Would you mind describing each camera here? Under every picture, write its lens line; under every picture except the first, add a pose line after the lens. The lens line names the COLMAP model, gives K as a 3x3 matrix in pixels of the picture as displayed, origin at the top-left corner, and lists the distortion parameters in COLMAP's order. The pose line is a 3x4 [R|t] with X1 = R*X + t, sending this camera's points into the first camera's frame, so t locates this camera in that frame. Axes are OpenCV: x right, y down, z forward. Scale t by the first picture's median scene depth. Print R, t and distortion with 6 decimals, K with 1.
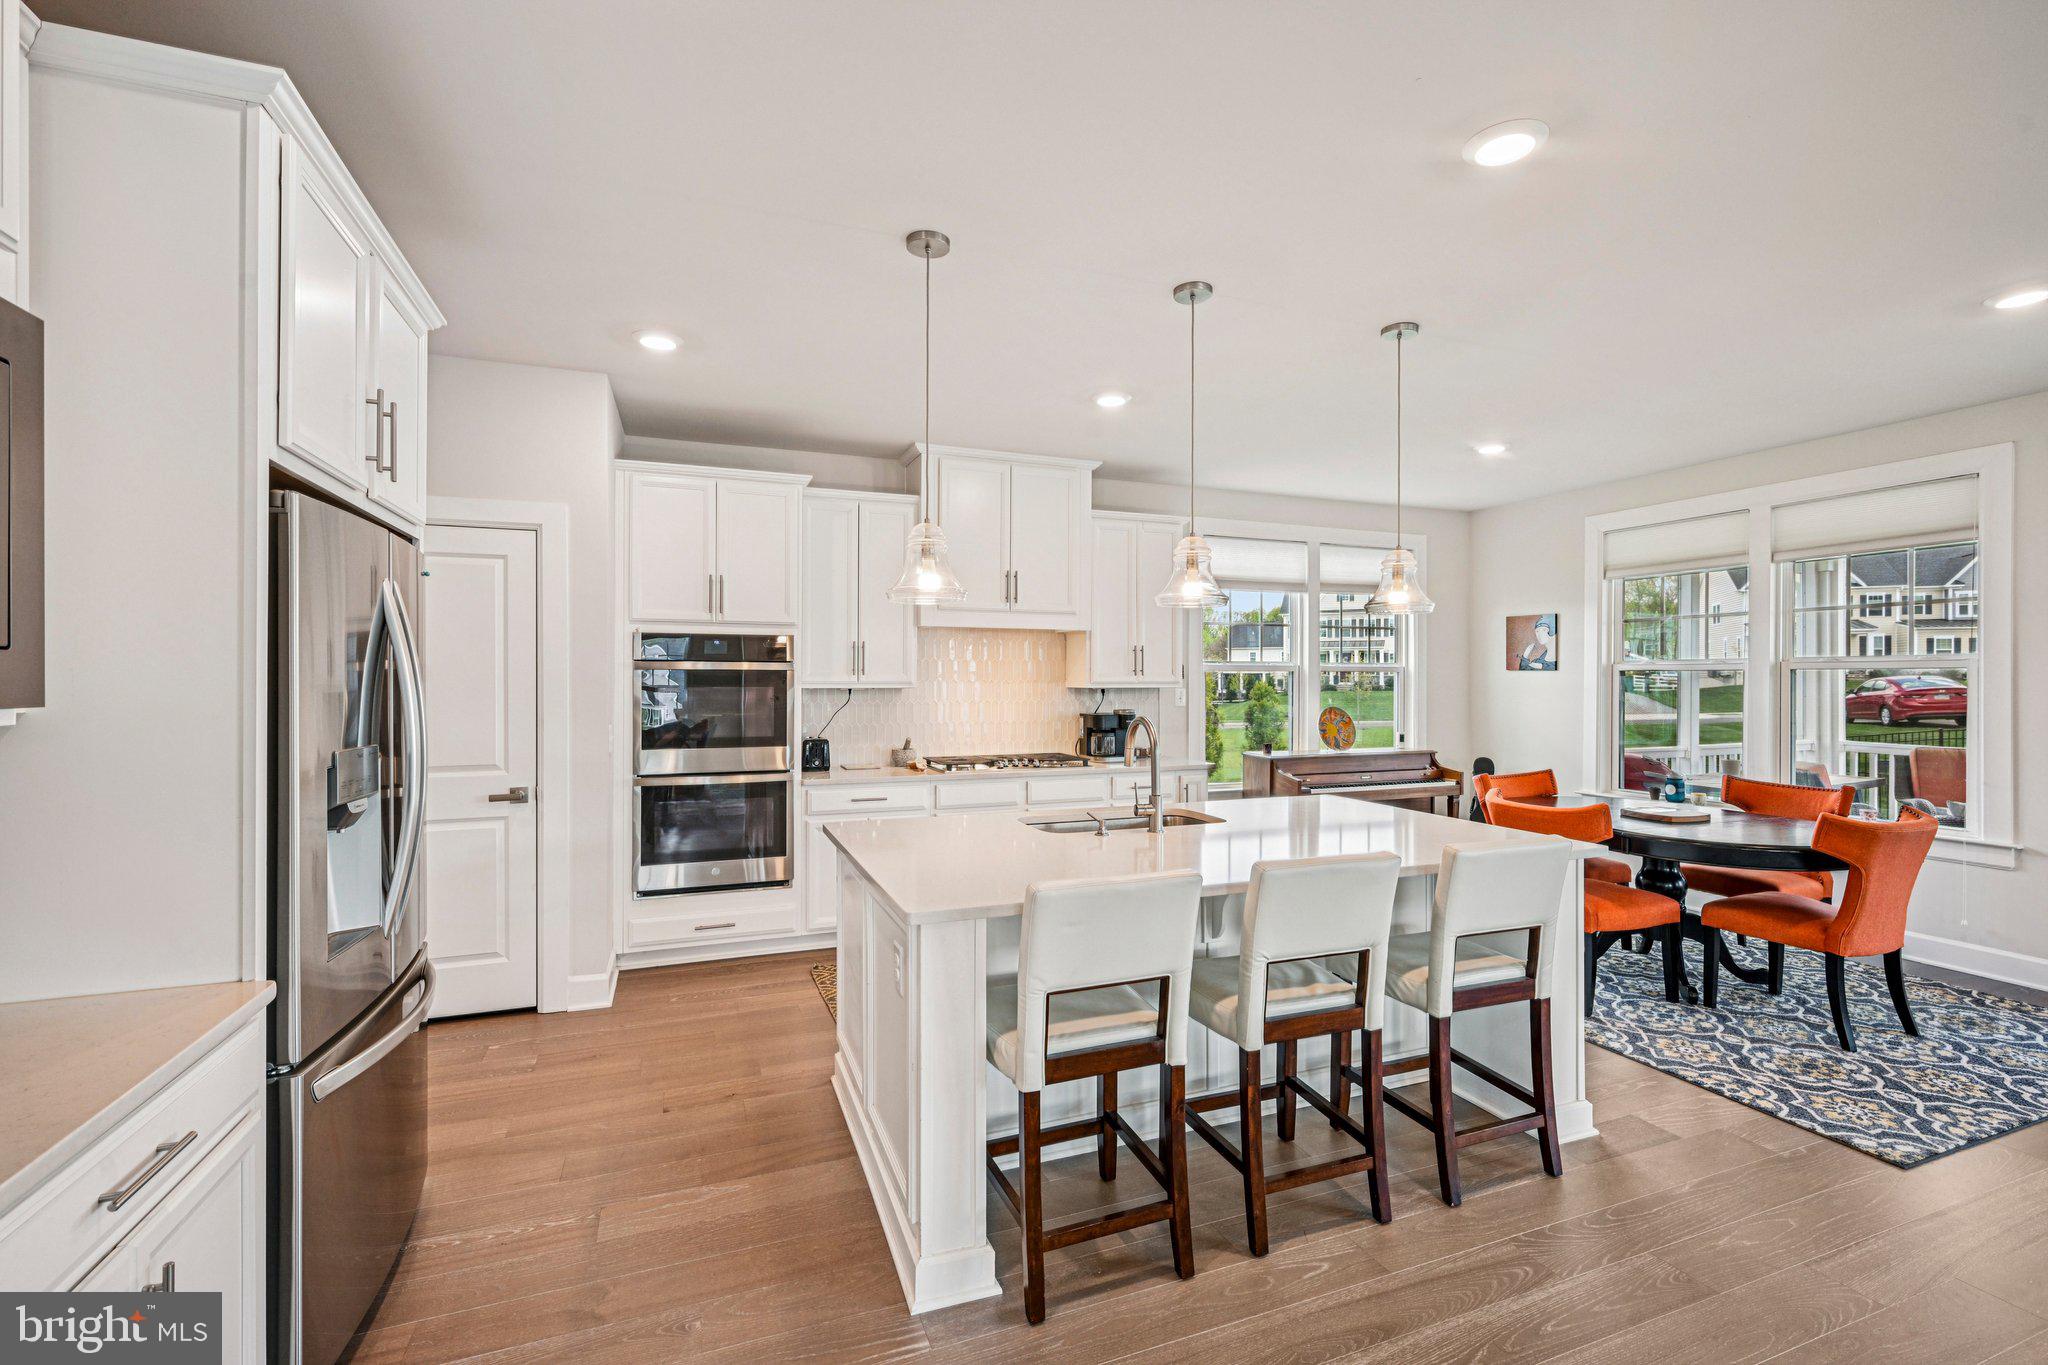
lens RADIAL K [[891.7, 0, 1024.6], [0, 891.7, 679.5], [0, 0, 1]] dist [0.000349, 0.000361]
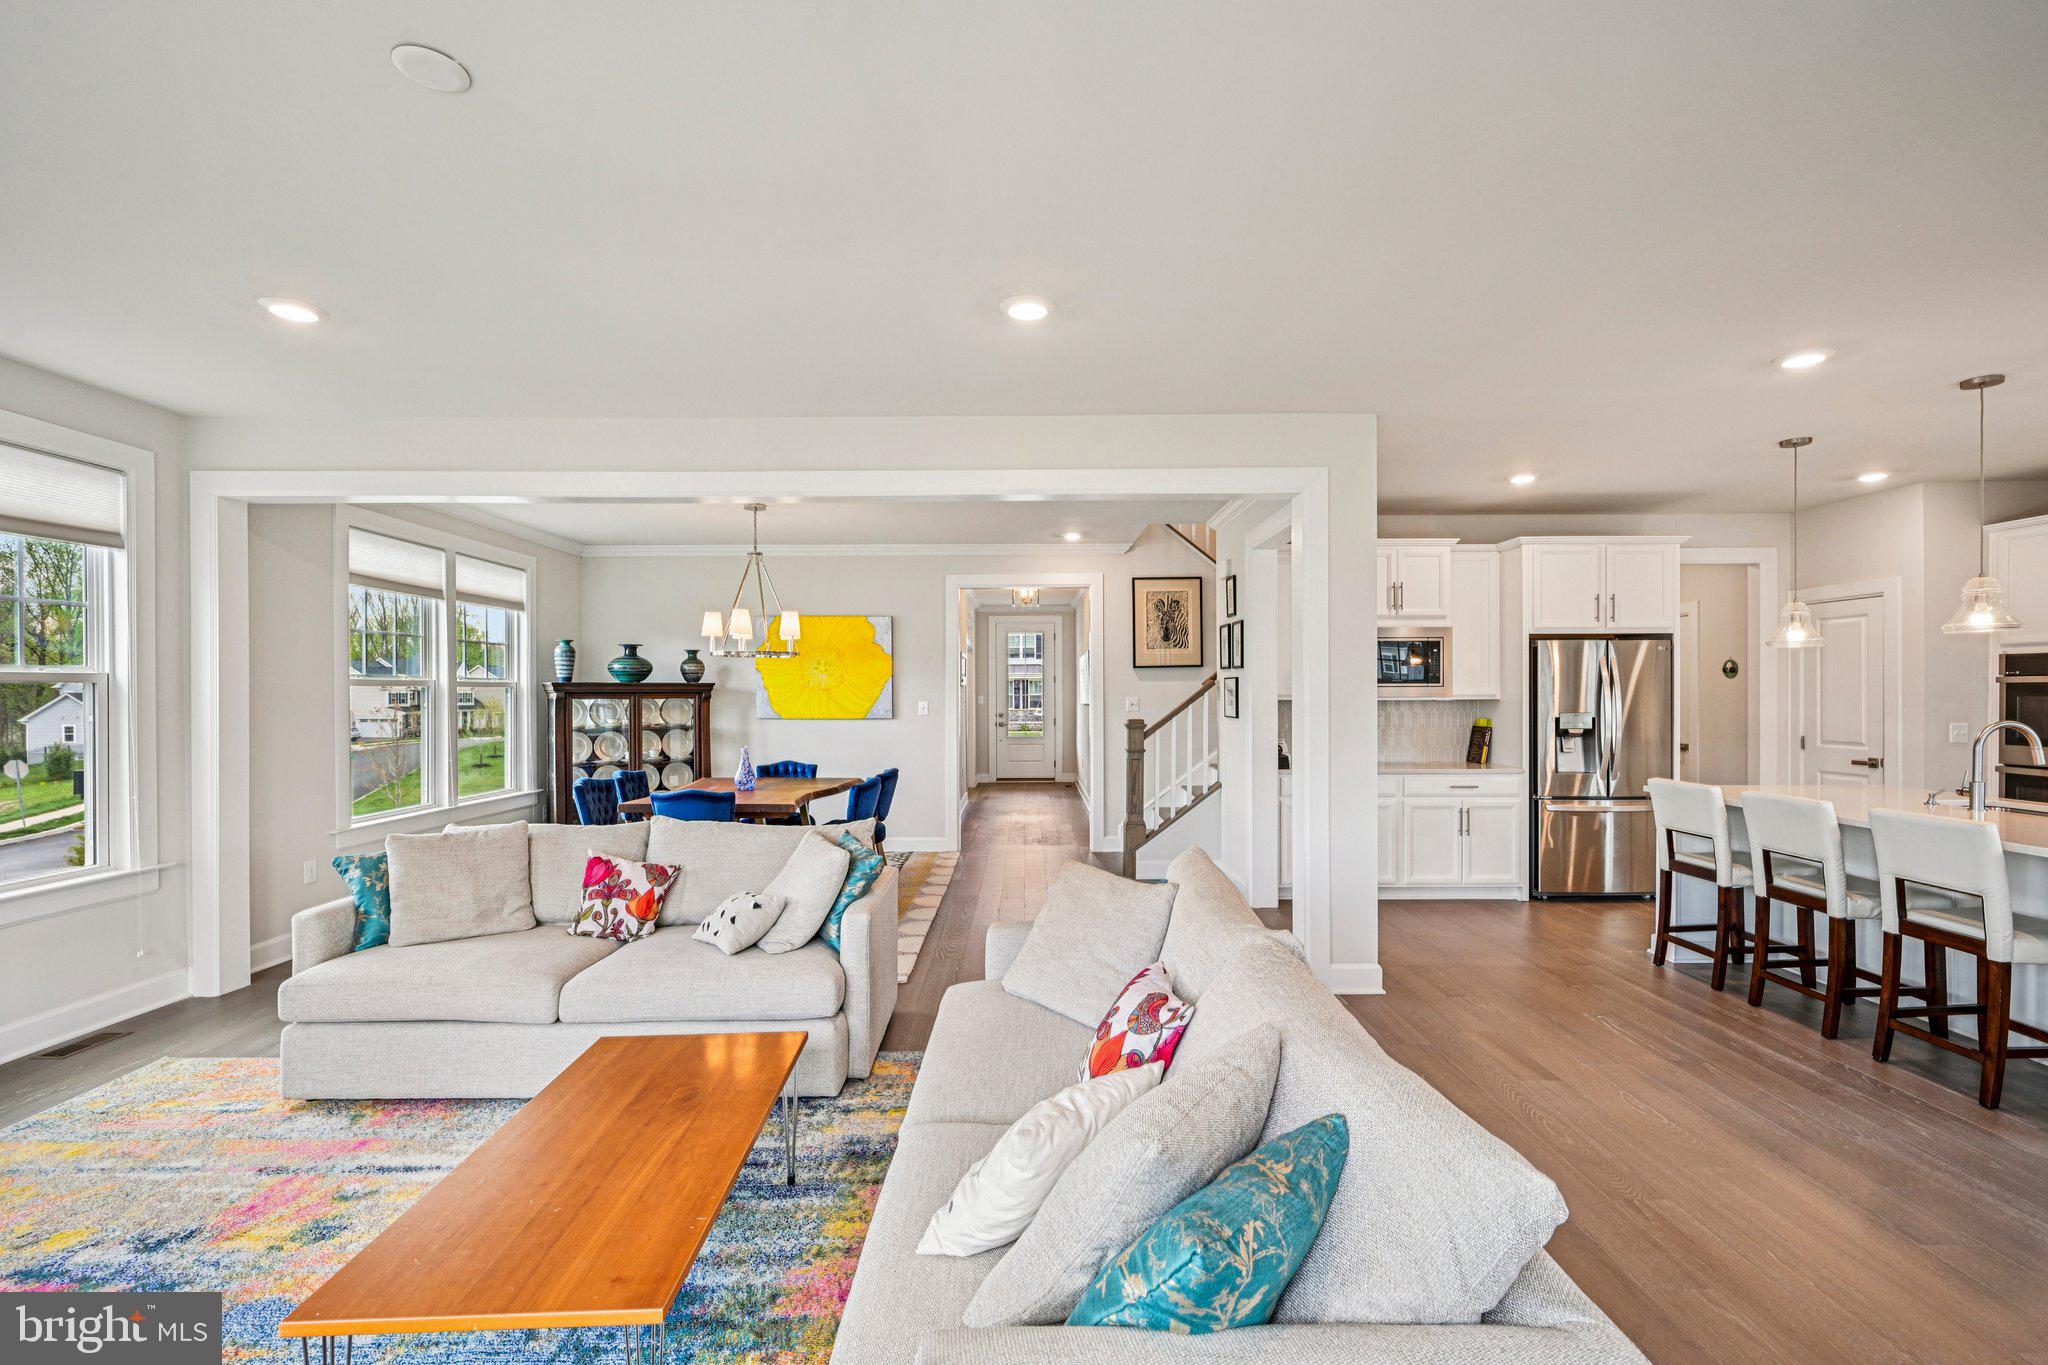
lens RADIAL K [[903.2, 0, 1027.8], [0, 903.2, 691.9], [0, 0, 1]] dist [0.002329, 0.000550]
pose [[-0.349446, 0.000720, -0.936956, 1.087675], [0.002220, 0.999998, -0.000059, -0.000489], [0.936954, -0.002101, -0.349447, 0.109093]]
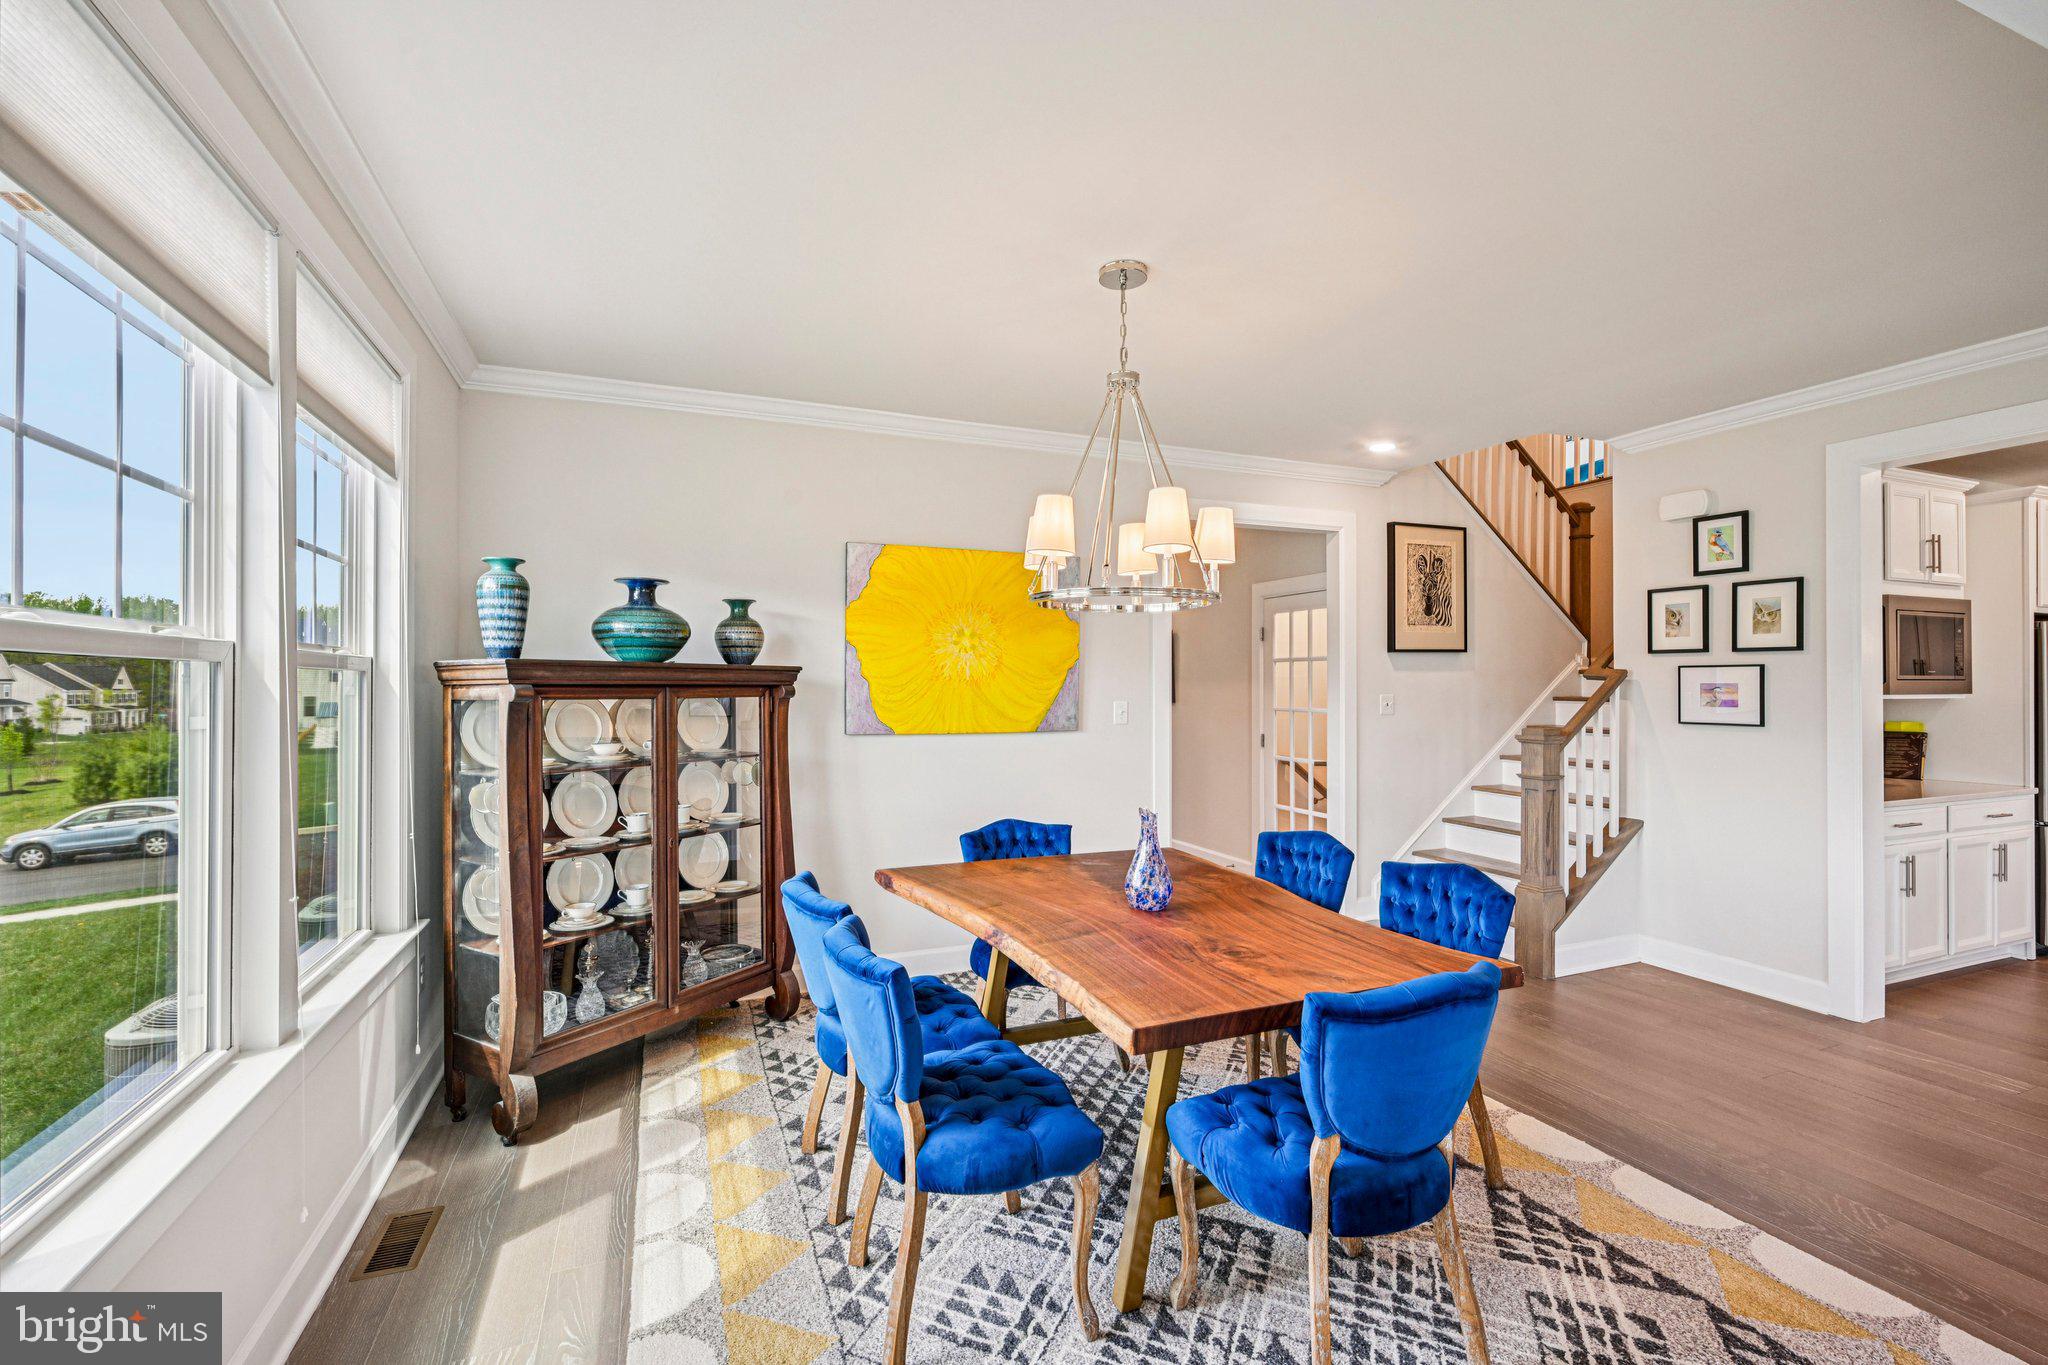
lens RADIAL K [[917.2, 0, 1055.6], [0, 917.2, 687.9], [0, 0, 1]] dist [0.001005, 0.000356]
pose [[0.041846, -0.002262, -0.999122, 0.628085], [0.000784, 0.999997, -0.002231, 0.003153], [0.999124, -0.000690, 0.041847, -0.732557]]
